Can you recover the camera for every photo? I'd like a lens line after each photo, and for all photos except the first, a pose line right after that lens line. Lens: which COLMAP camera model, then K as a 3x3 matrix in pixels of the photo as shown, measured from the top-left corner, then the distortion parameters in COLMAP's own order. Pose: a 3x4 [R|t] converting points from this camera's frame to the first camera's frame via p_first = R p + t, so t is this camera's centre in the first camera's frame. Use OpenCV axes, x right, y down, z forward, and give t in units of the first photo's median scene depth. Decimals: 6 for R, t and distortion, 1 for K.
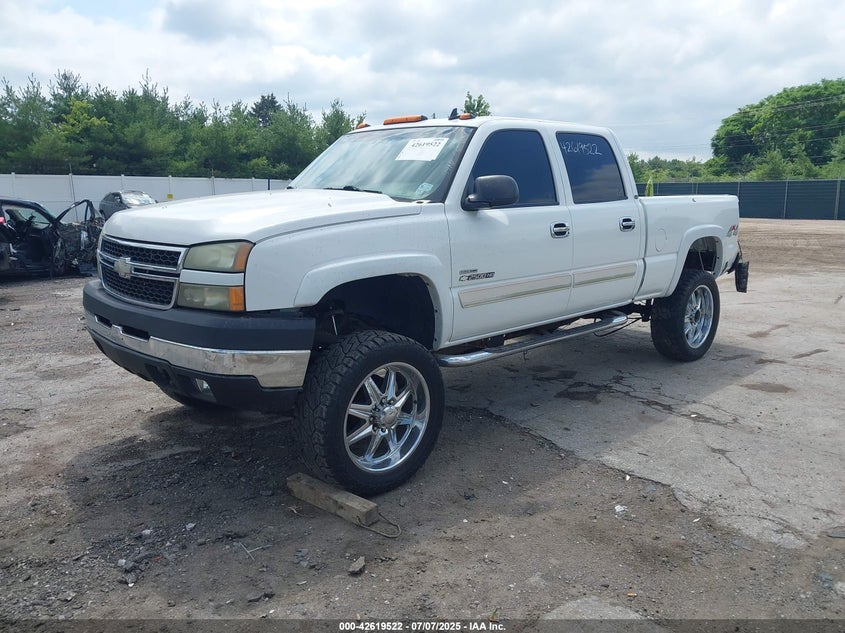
lens RADIAL K [[672.2, 0, 432.5], [0, 672.2, 315.0], [0, 0, 1]] dist [-0.010976, -0.000164]
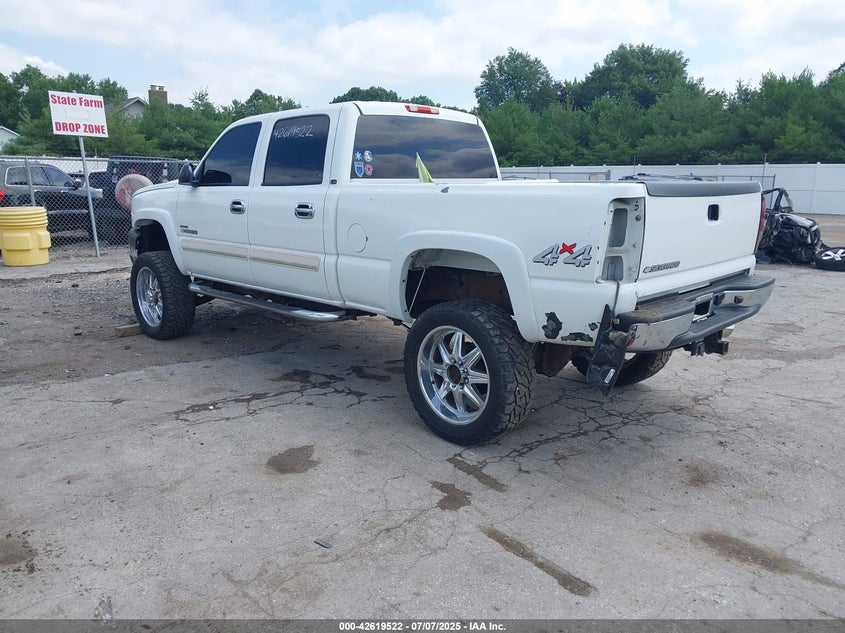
lens RADIAL K [[672.2, 0, 432.5], [0, 672.2, 315.0], [0, 0, 1]] dist [-0.010976, -0.000164]
pose [[0.026378, 0.197676, -0.979912, 1.298359], [-0.187080, 0.963911, 0.189412, -0.216395], [0.981990, 0.178326, 0.062407, 1.211481]]
